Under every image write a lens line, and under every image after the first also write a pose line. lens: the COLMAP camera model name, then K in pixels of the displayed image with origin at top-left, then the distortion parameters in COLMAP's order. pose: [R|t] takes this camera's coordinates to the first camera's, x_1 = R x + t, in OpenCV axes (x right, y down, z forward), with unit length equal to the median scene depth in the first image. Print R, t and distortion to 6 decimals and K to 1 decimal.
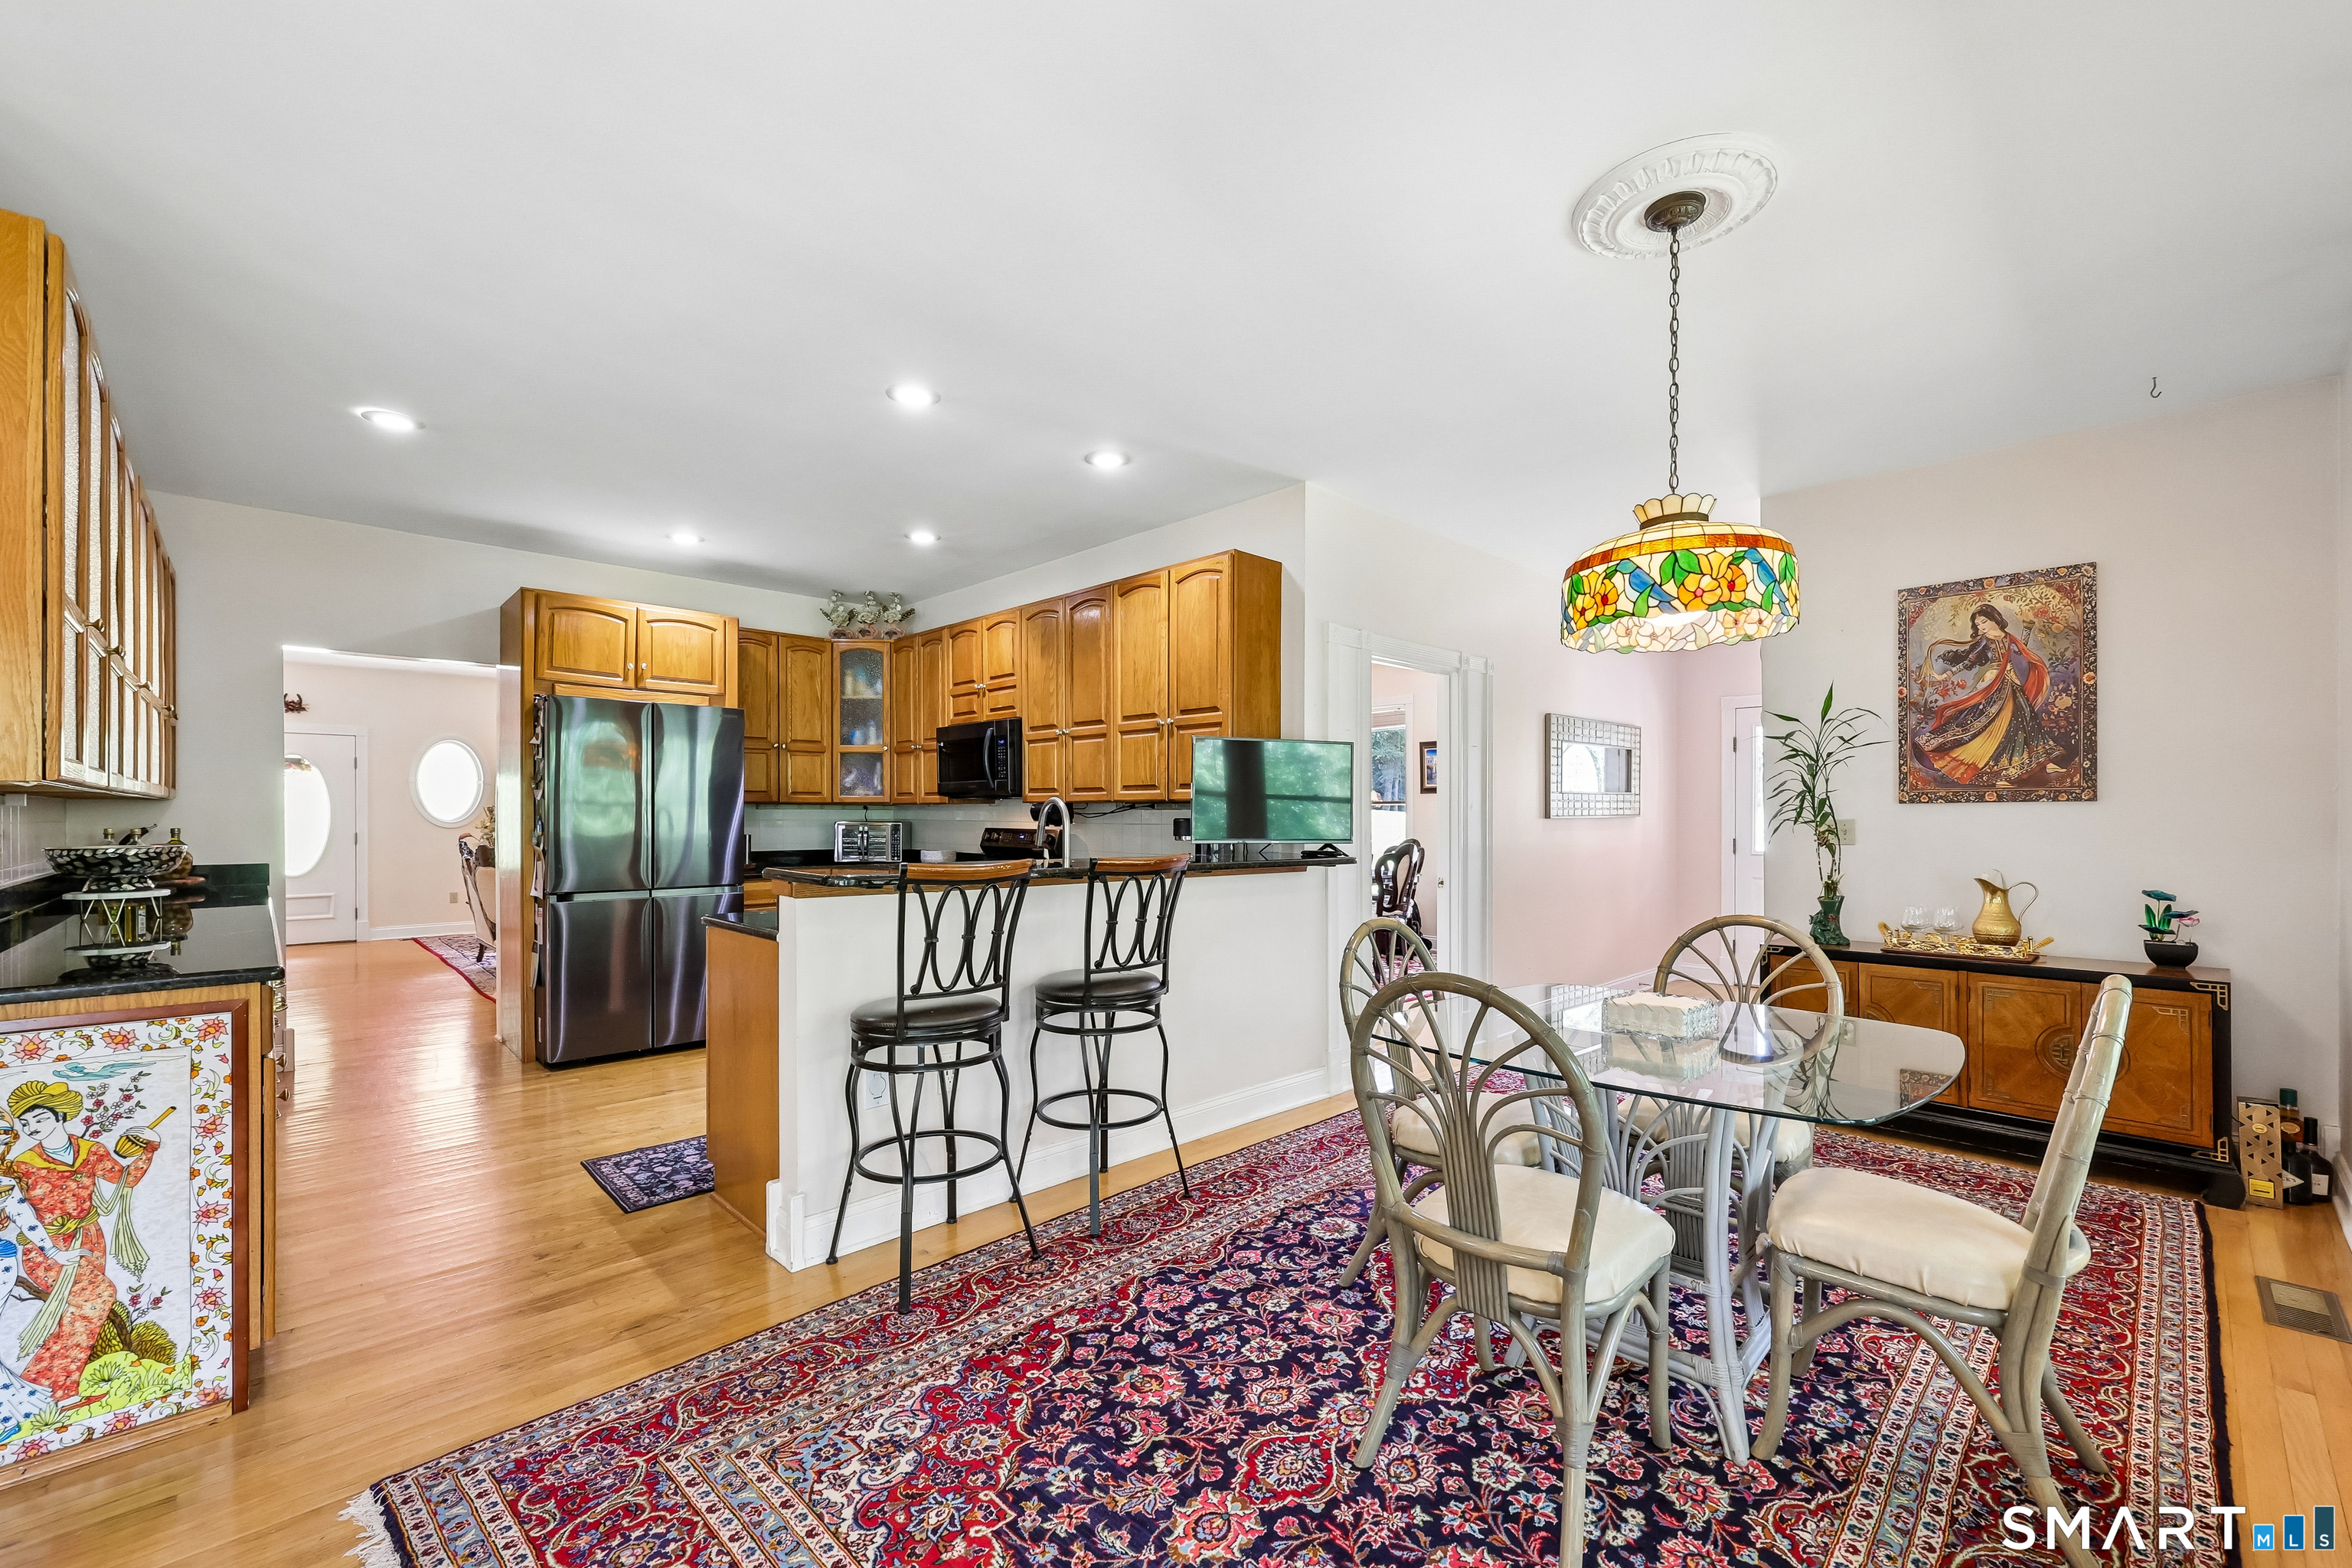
lens RADIAL K [[982.5, 0, 1190.3], [0, 982.5, 800.1], [0, 0, 1]] dist [0.002542, 0.000421]
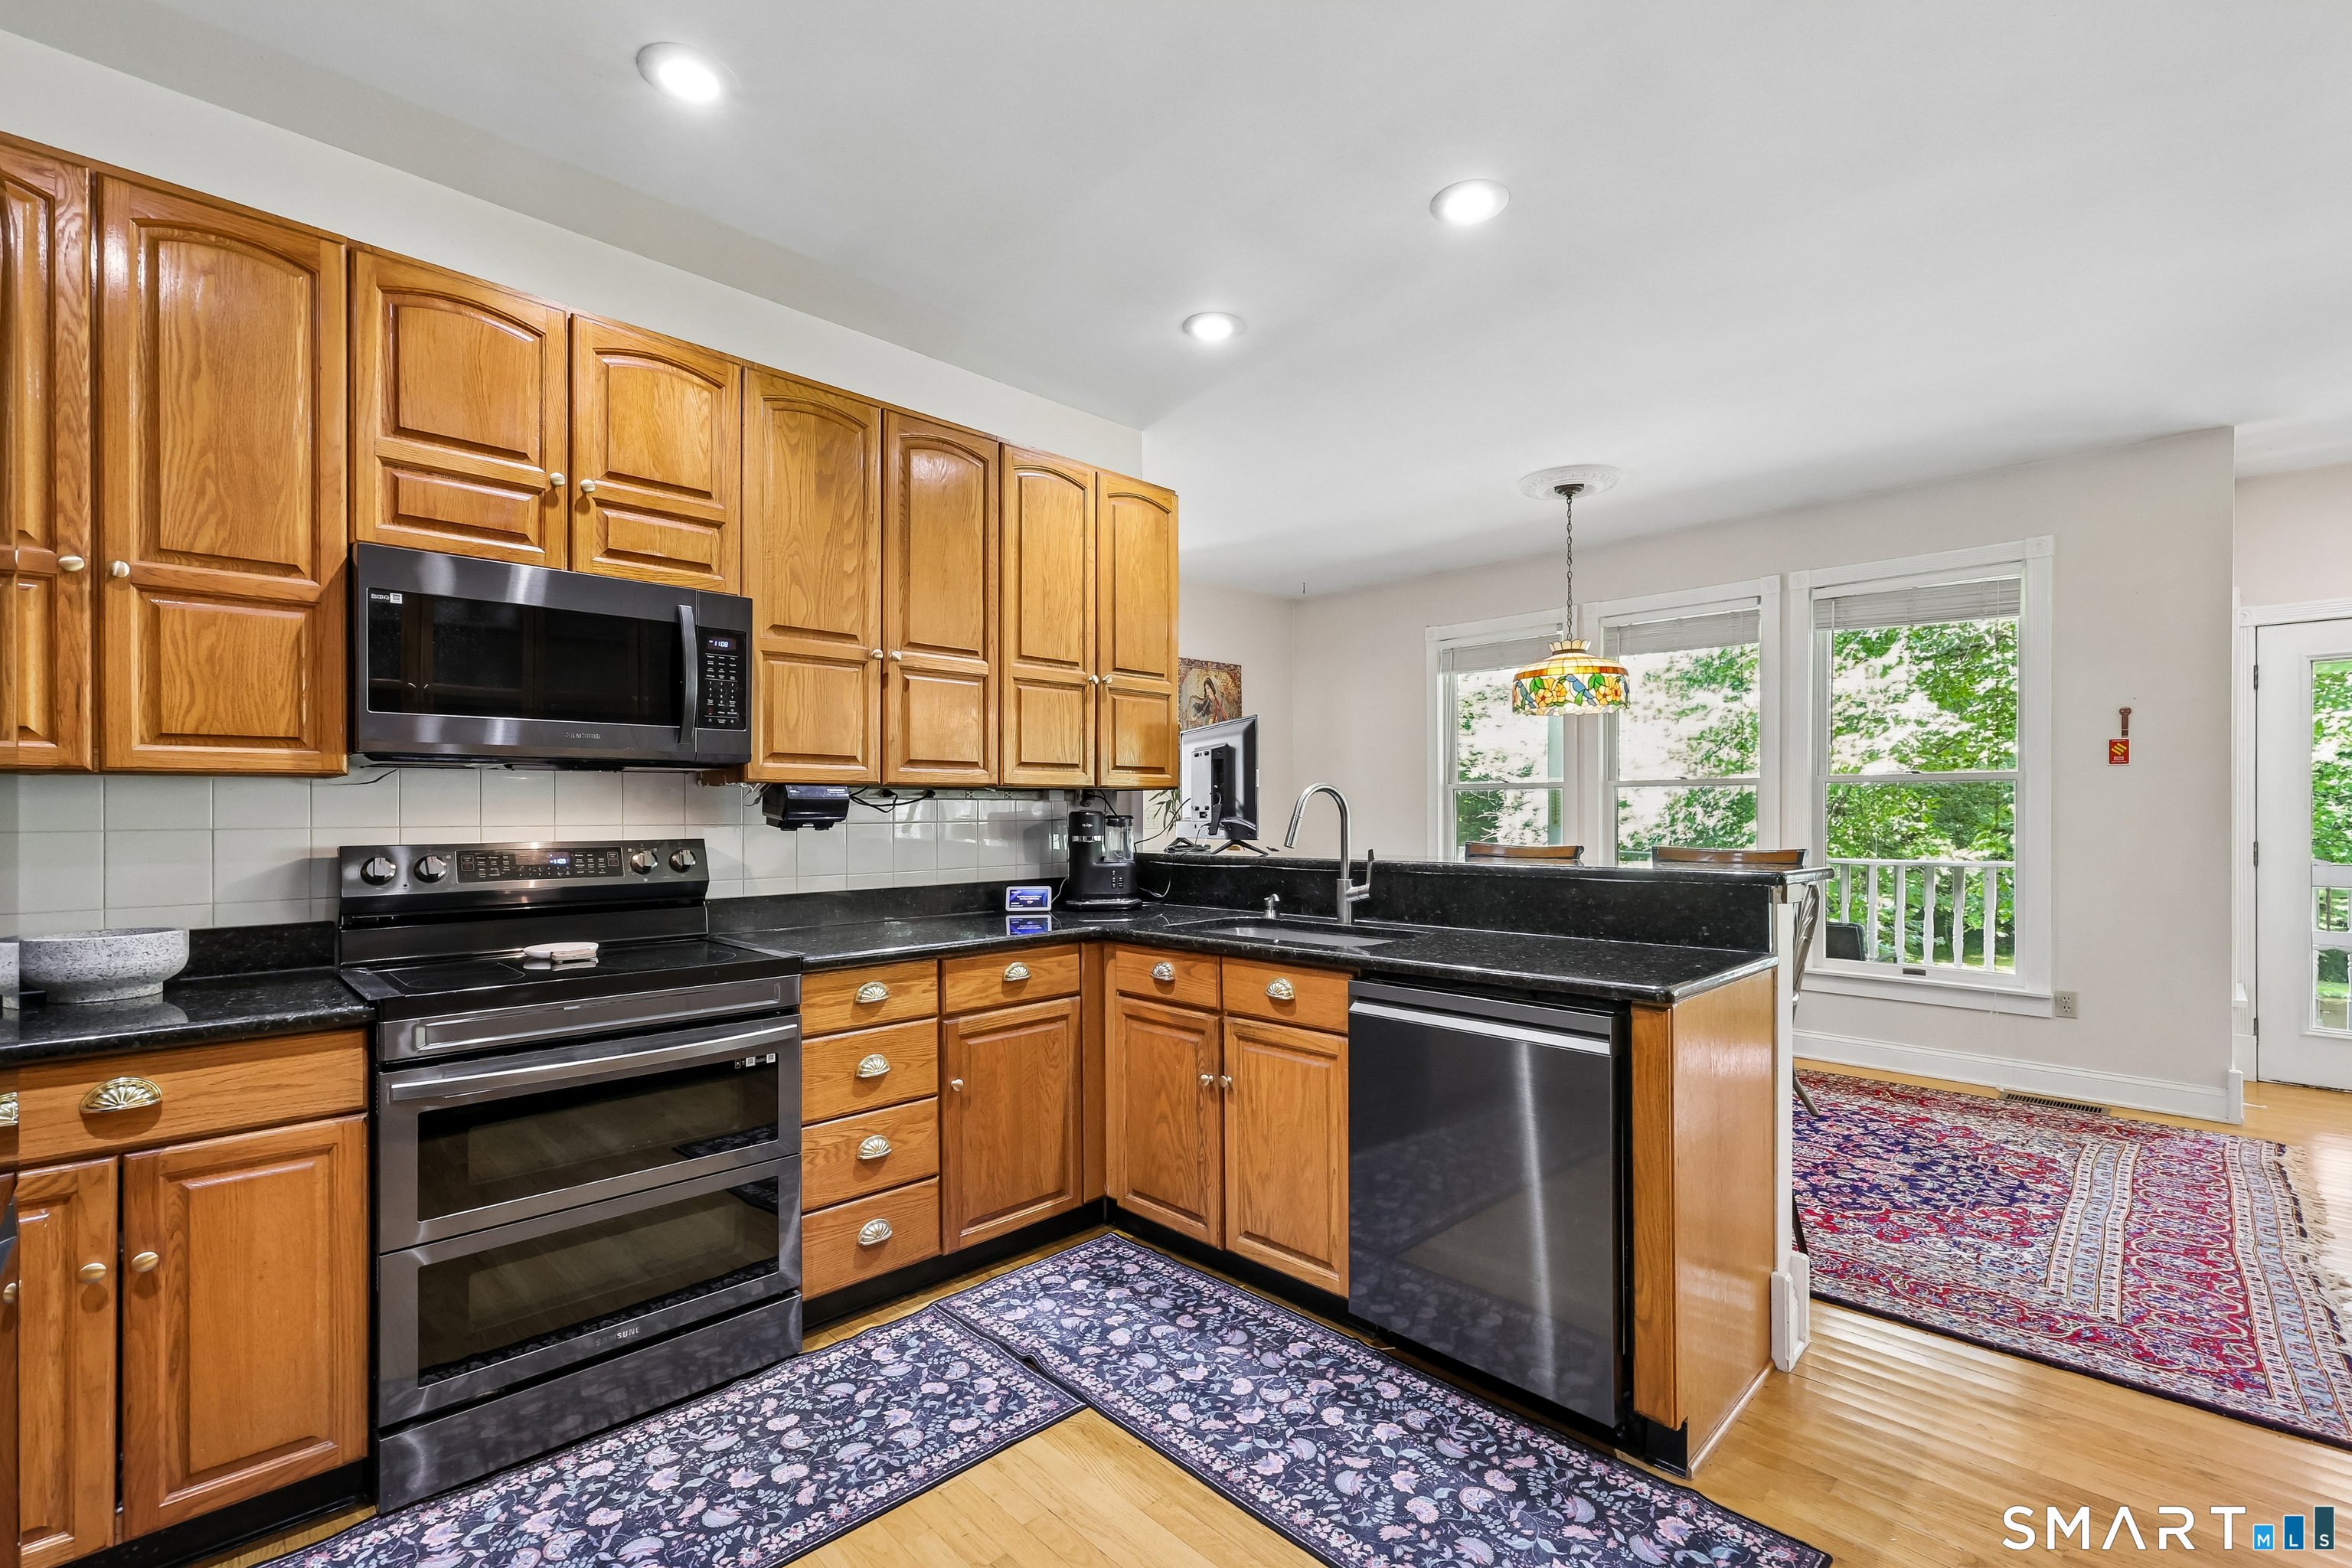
lens RADIAL K [[982.5, 0, 1190.1], [0, 982.5, 802.2], [0, 0, 1]] dist [0.002542, 0.000421]
pose [[-0.001049, -0.000318, 0.999999, -1.729744], [-0.021092, 0.999778, 0.000296, 0.021419], [-0.999777, -0.021091, -0.001055, 2.117124]]
